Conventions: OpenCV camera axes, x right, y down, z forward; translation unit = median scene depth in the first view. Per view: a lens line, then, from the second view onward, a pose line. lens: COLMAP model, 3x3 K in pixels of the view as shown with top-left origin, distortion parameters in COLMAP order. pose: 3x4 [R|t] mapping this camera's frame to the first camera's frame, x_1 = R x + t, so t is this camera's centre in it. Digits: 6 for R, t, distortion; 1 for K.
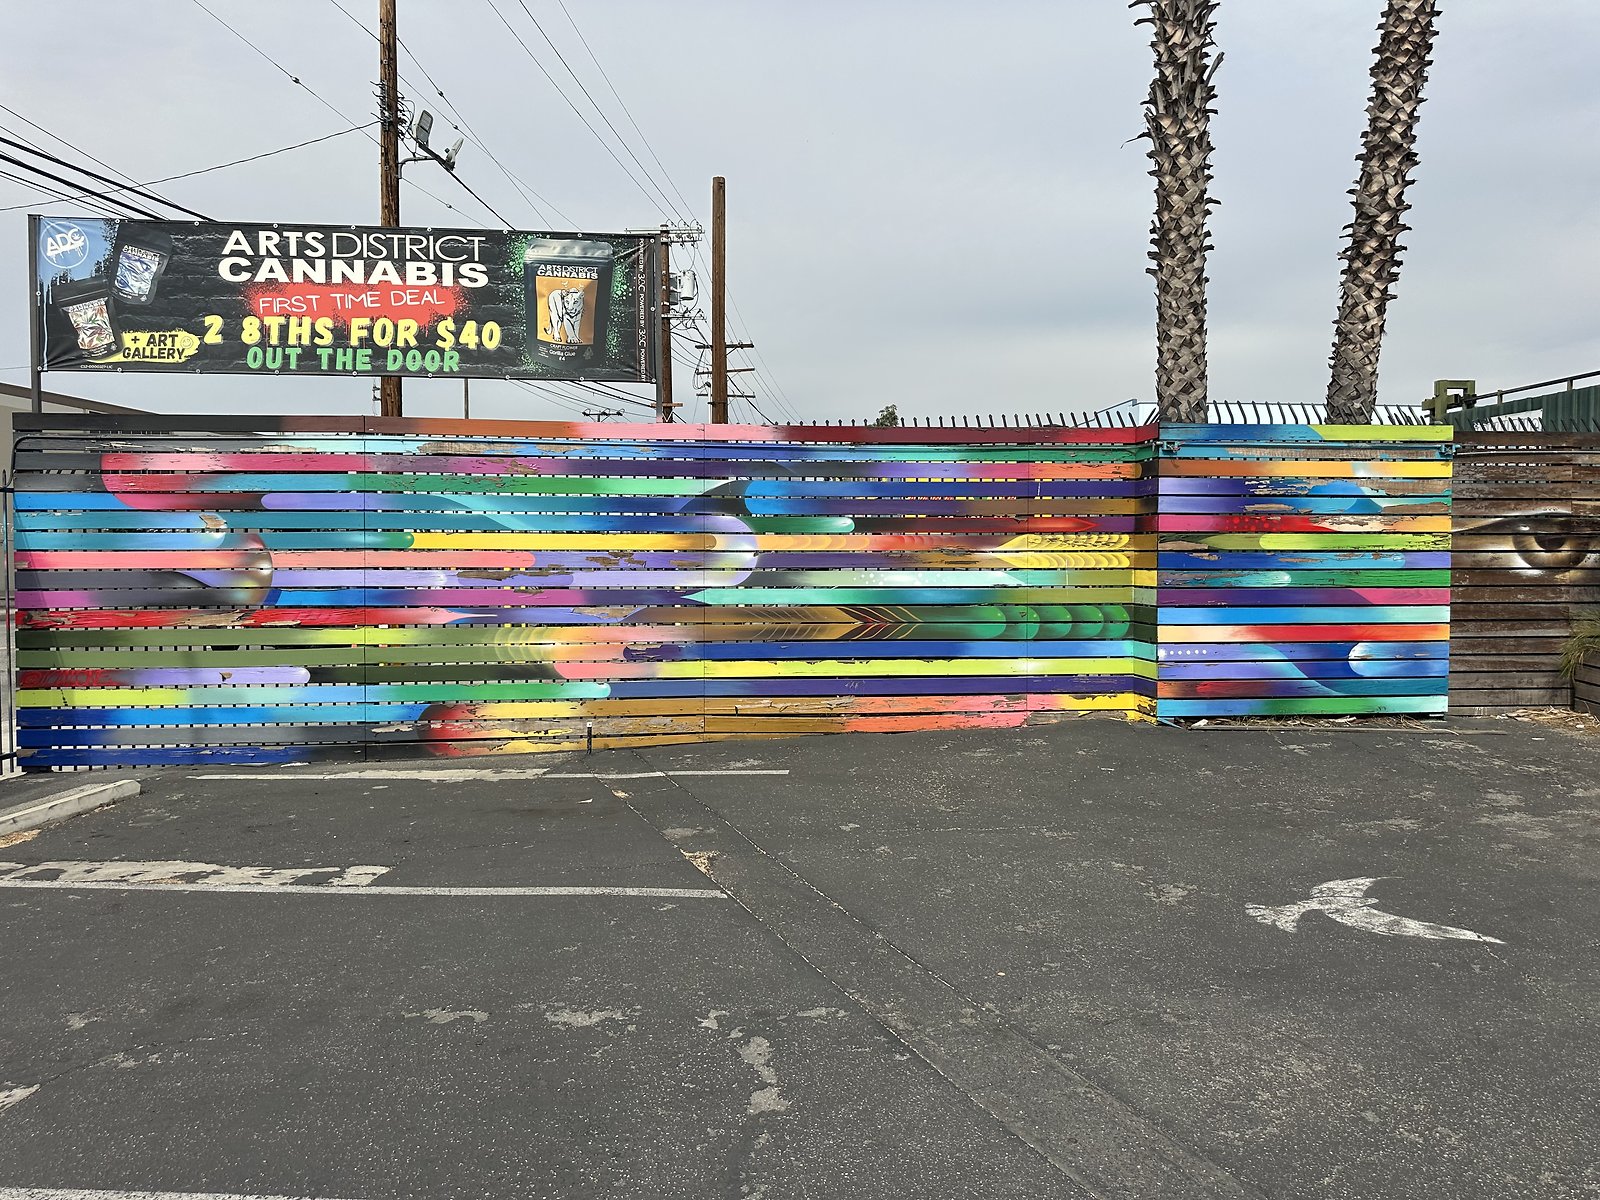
lens RADIAL K [[1133.1, 0, 807.8], [0, 1133.1, 595.2], [0, 0, 1]] dist [0.046529, -0.058226]
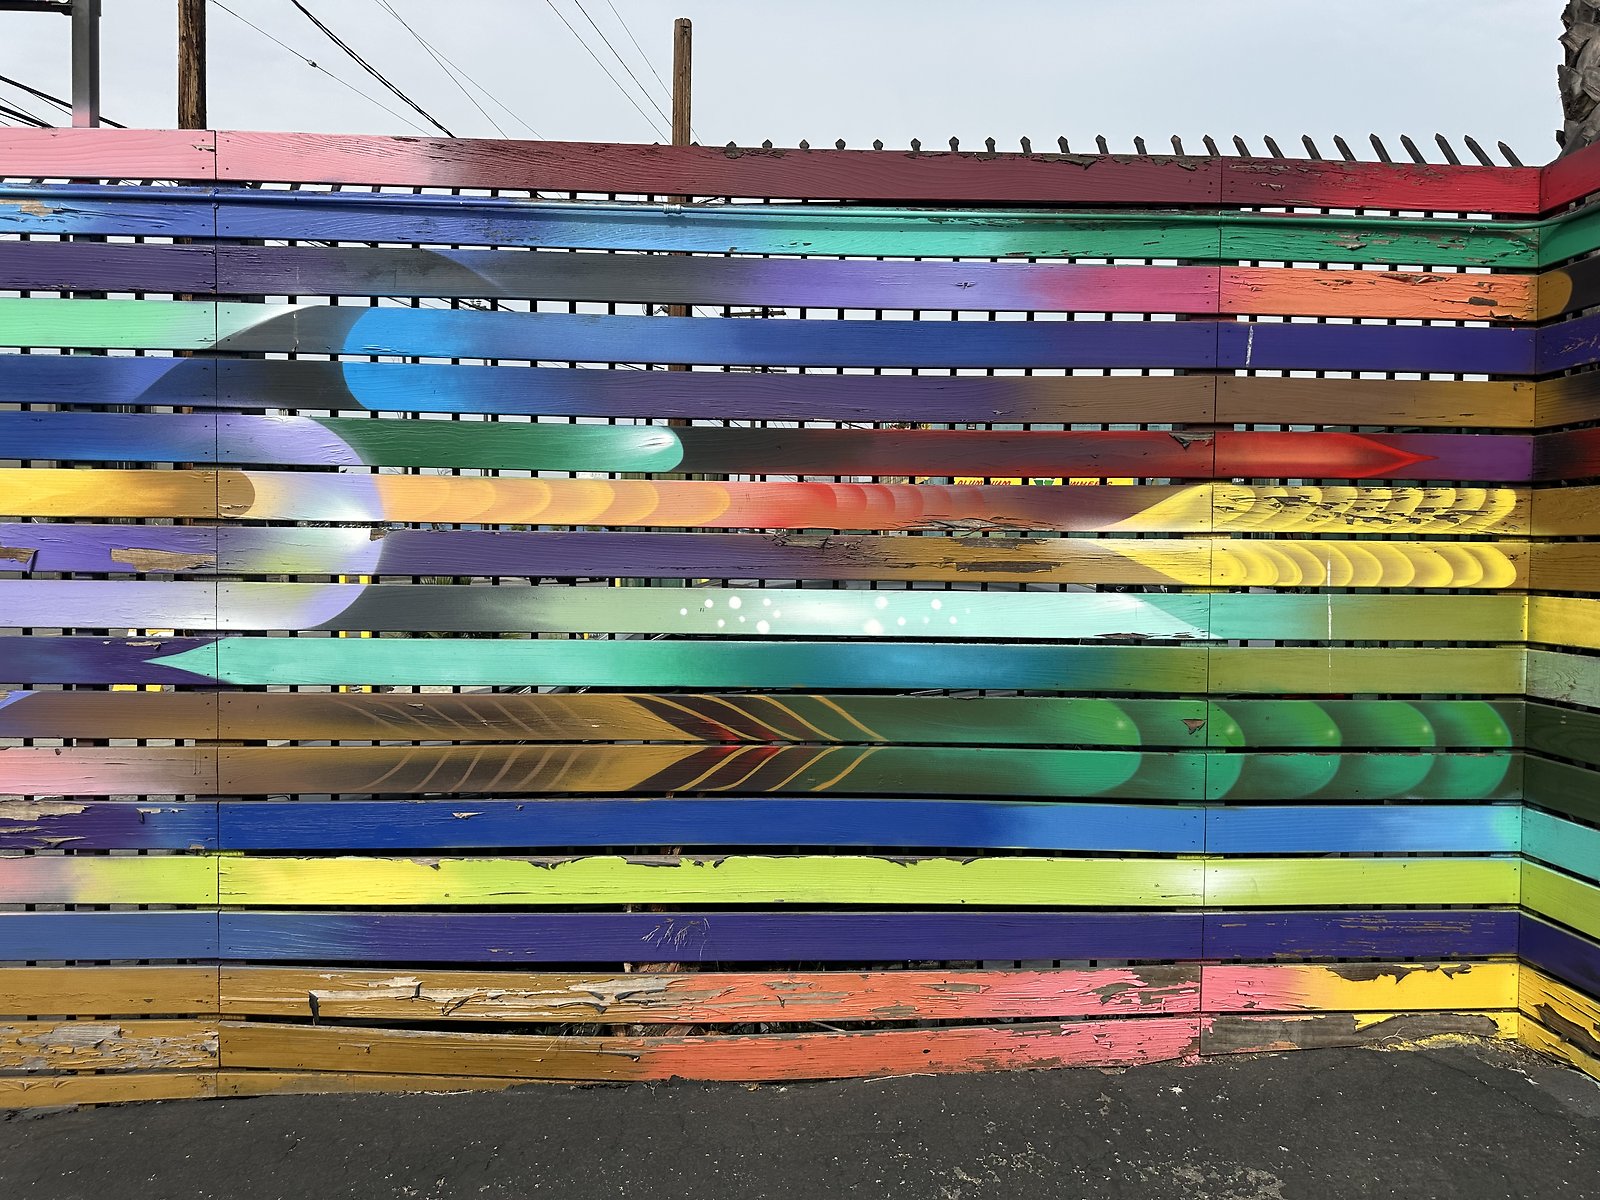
lens RADIAL K [[1133.1, 0, 800.1], [0, 1133.1, 592.1], [0, 0, 1]] dist [0.046529, -0.058226]
pose [[0.998599, 0.014056, -0.051018, 0.092516], [-0.013973, 0.999900, 0.001982, -0.021258], [0.051040, -0.001266, 0.998696, 0.670036]]
